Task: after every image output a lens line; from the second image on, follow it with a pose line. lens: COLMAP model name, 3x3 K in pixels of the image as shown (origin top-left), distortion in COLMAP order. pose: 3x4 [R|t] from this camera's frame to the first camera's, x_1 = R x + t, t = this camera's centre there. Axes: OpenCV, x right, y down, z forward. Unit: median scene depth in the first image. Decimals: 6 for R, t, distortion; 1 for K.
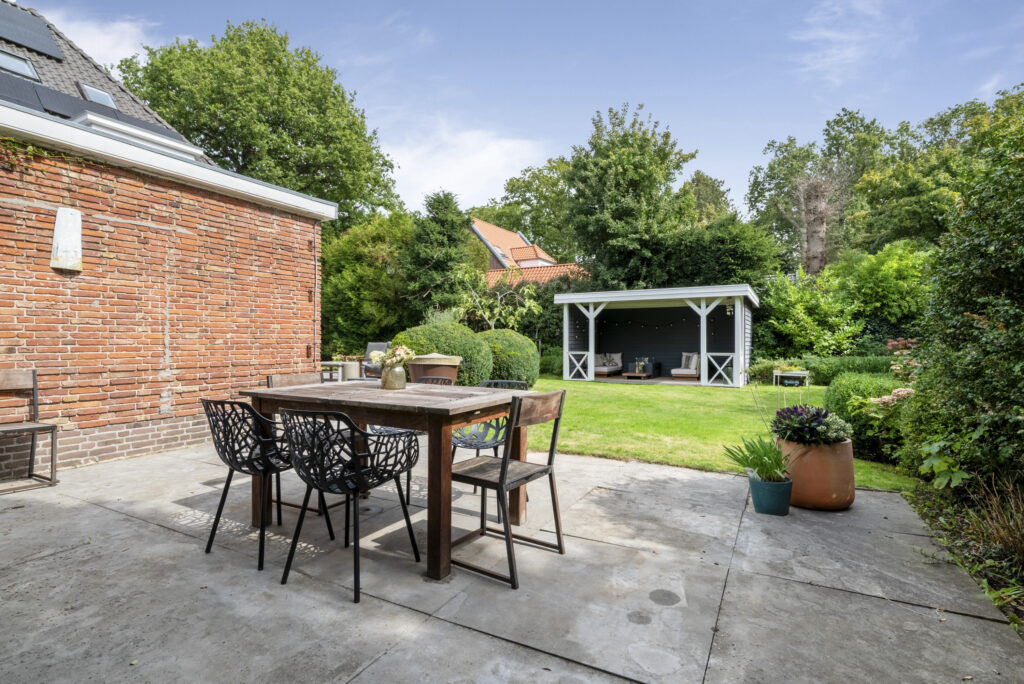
lens RADIAL K [[503.2, 0, 512.0], [0, 503.2, 342.0], [0, 0, 1]] dist [-0.002153, -0.000744]
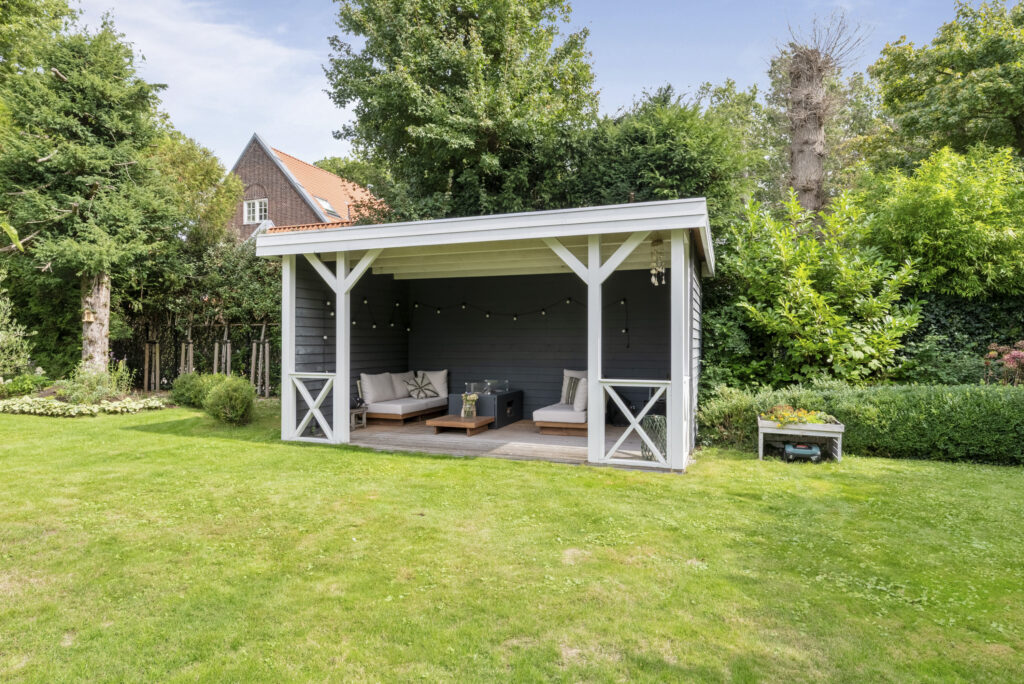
lens RADIAL K [[574.4, 0, 512.0], [0, 574.4, 342.0], [0, 0, 1]] dist [-0.006654, -0.000713]
pose [[0.986207, 0.001397, 0.165510, 0.217262], [-0.001294, 0.999999, -0.000734, -0.005885], [-0.165511, 0.000509, 0.986208, 0.508711]]
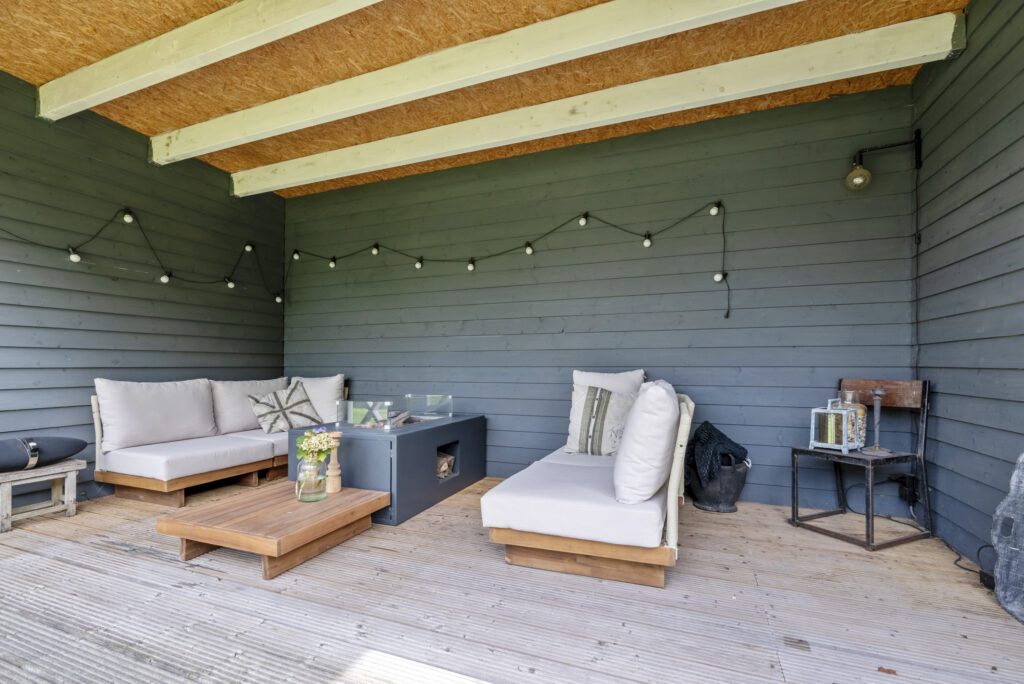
lens RADIAL K [[453.5, 0, 508.7], [0, 453.5, 367.9], [0, 0, 1]] dist [0.000394, 0.000020]
pose [[0.991394, -0.001192, 0.130908, 0.312478], [0.000545, 0.999987, 0.004984, 0.019946], [-0.130913, -0.004870, 0.991382, 0.886388]]
